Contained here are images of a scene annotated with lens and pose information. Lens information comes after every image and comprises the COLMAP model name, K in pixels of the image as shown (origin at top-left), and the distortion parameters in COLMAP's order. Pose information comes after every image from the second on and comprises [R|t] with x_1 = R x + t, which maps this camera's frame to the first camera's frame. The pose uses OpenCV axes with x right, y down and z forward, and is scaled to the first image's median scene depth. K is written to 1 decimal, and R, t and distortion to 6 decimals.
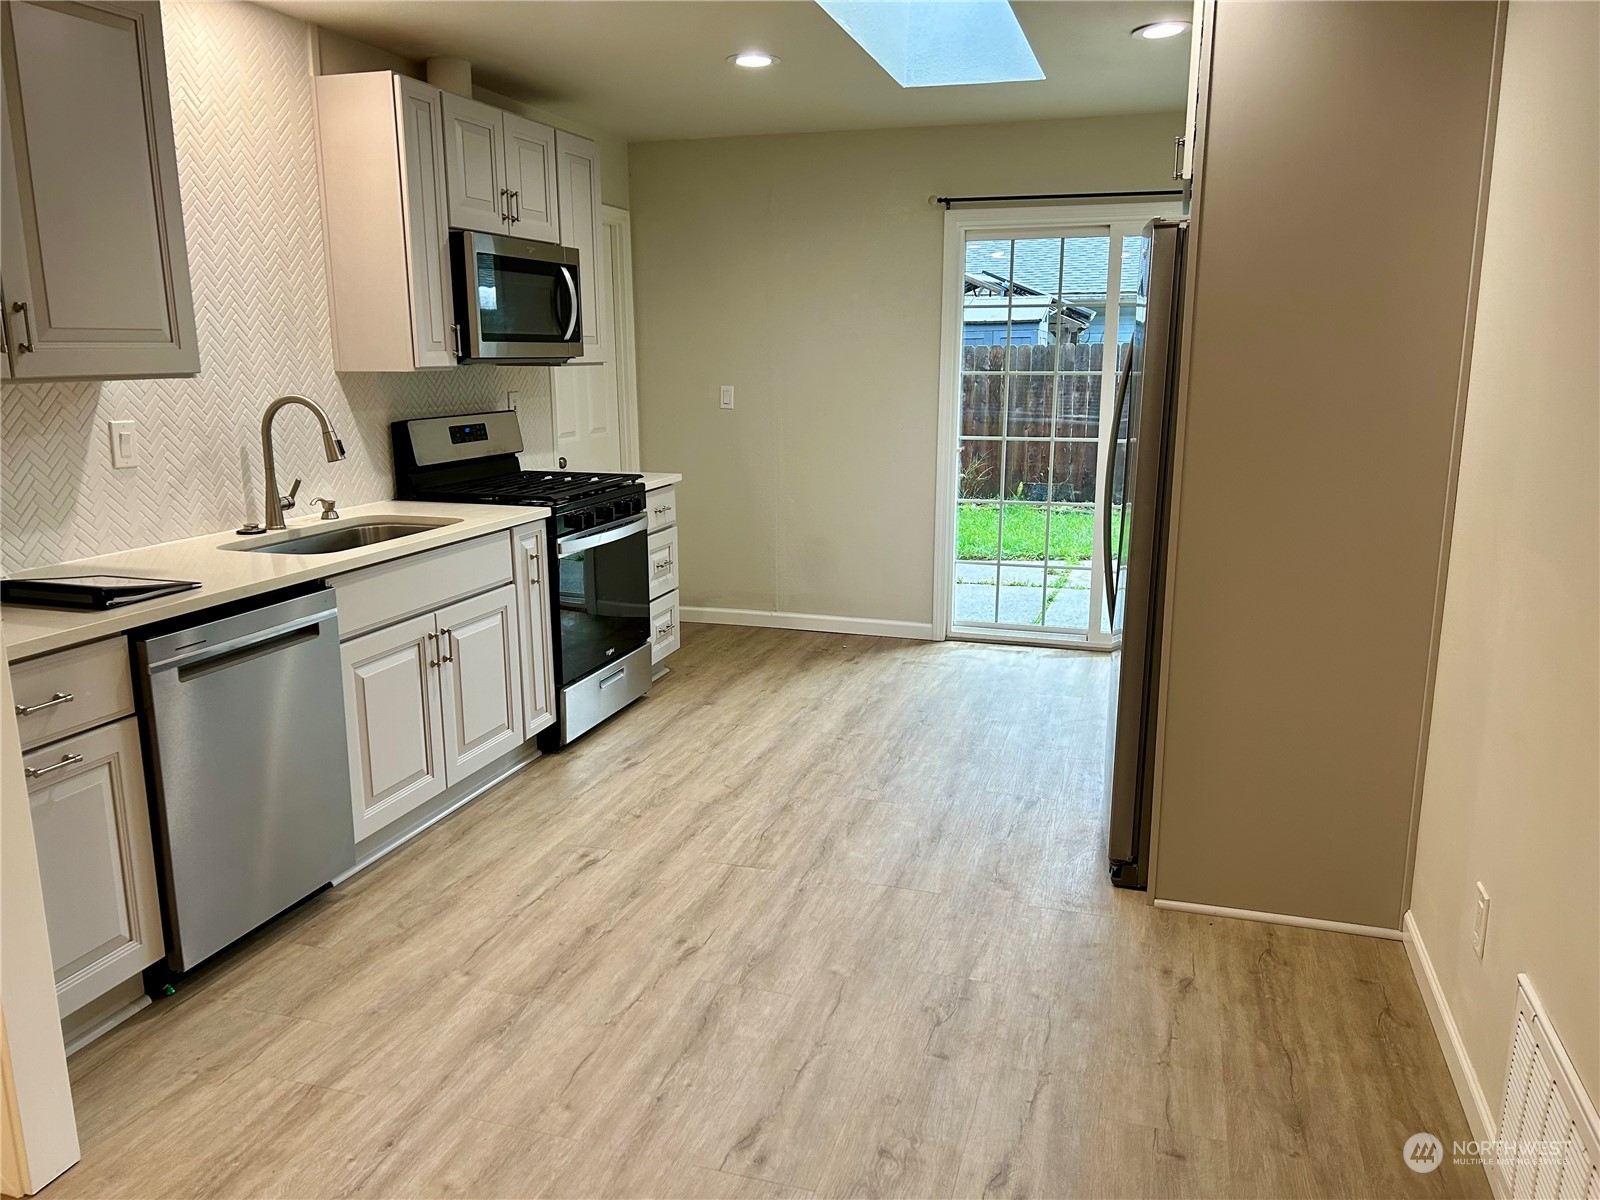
lens RADIAL K [[1202.1, 0, 800.0], [0, 1202.1, 600.0], [0, 0, 1]] dist [0.068565, -0.099037]
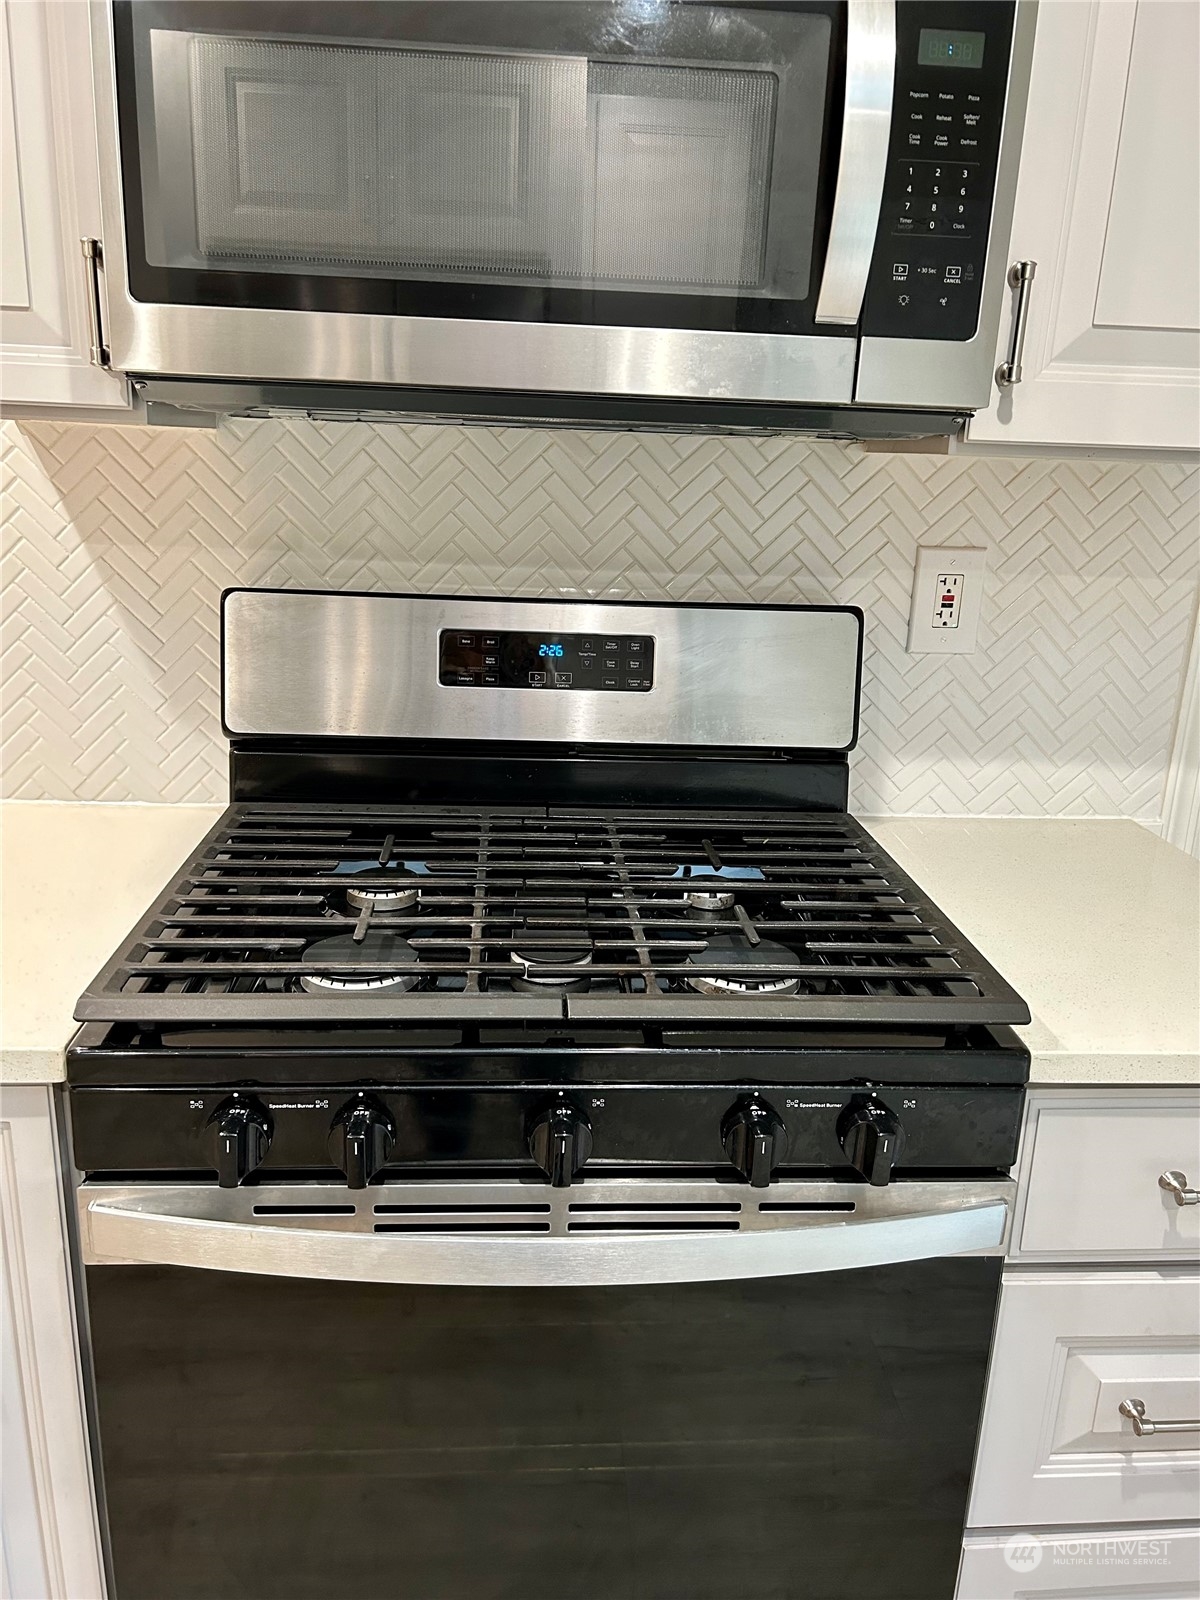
lens RADIAL K [[1202.1, 0, 625.1], [0, 1202.1, 792.7], [0, 0, 1]] dist [0.068565, -0.099037]
pose [[0.361980, 0.272313, -0.891525, 0.015498], [-0.229811, 0.952931, 0.197761, -0.187864], [0.903414, 0.133296, 0.407523, 0.989388]]
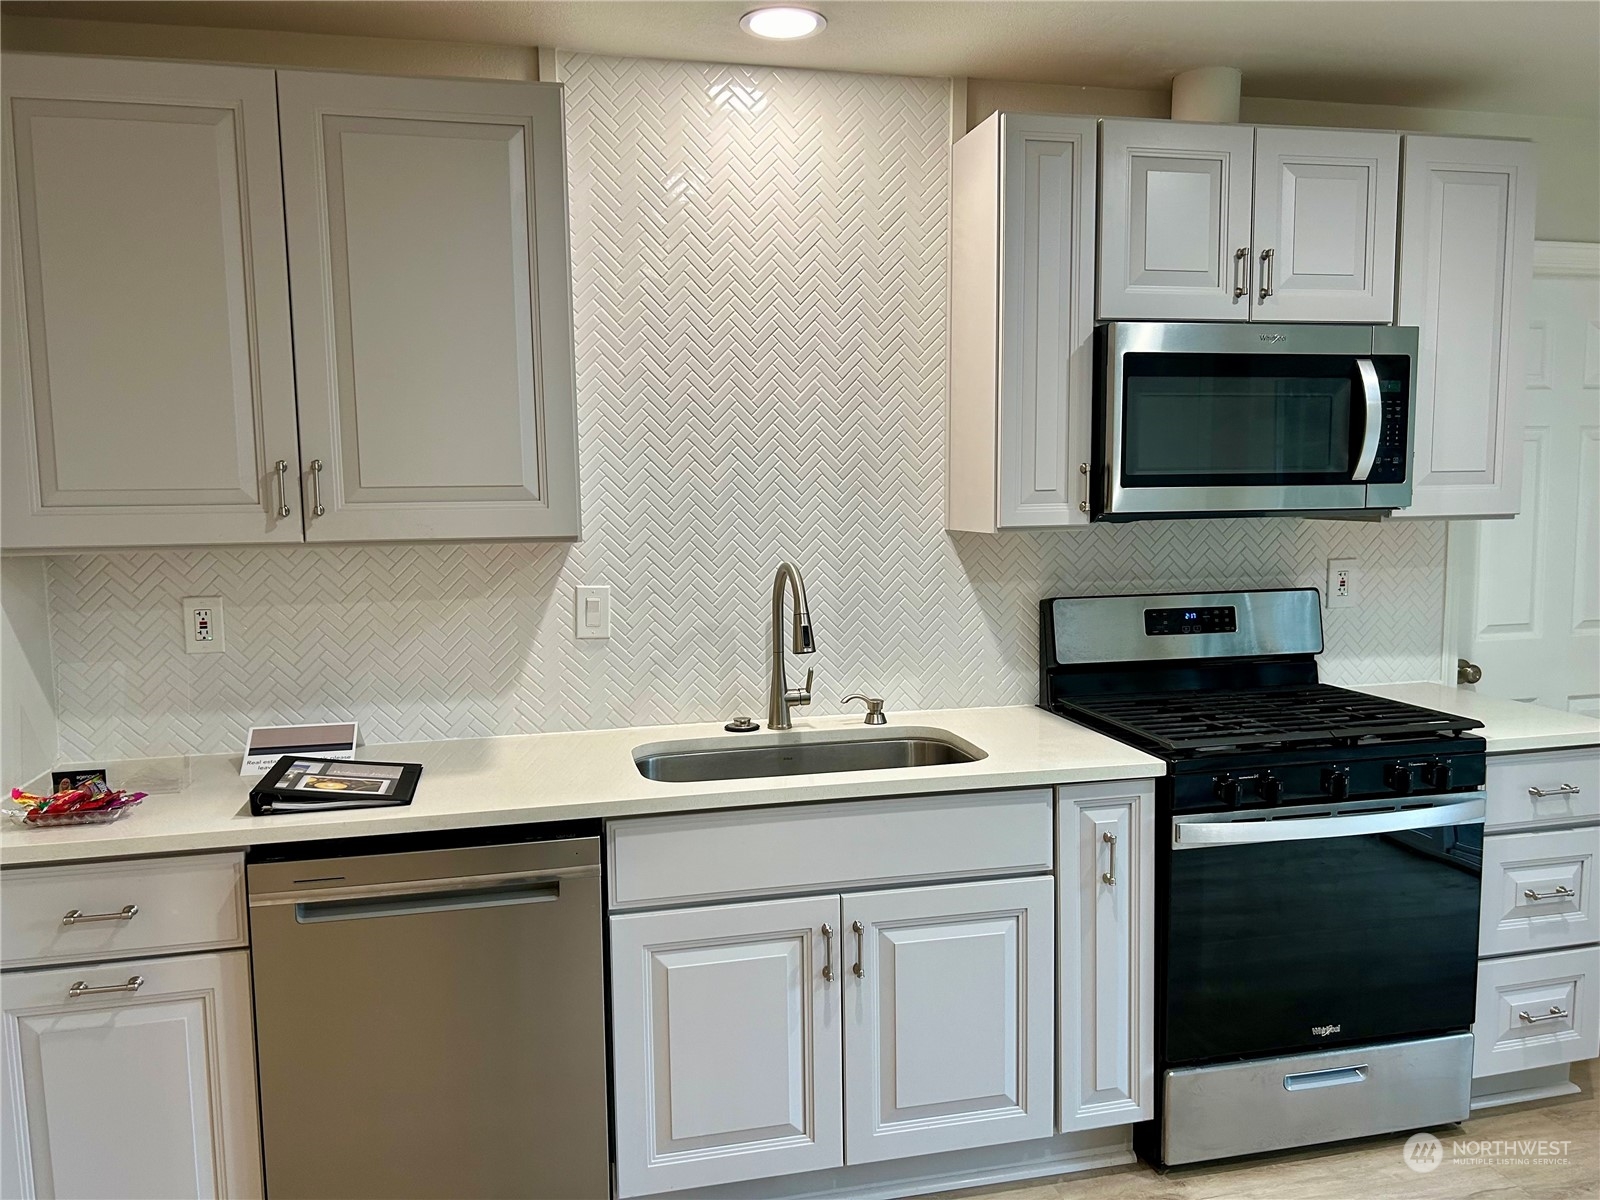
lens RADIAL K [[1202.1, 0, 800.0], [0, 1202.1, 600.0], [0, 0, 1]] dist [0.068565, -0.099037]
pose [[0.505787, 0.080722, -0.858873, 0.205489], [-0.165684, 0.986167, -0.004885, -0.121437], [0.846598, 0.144772, 0.512165, 0.526772]]
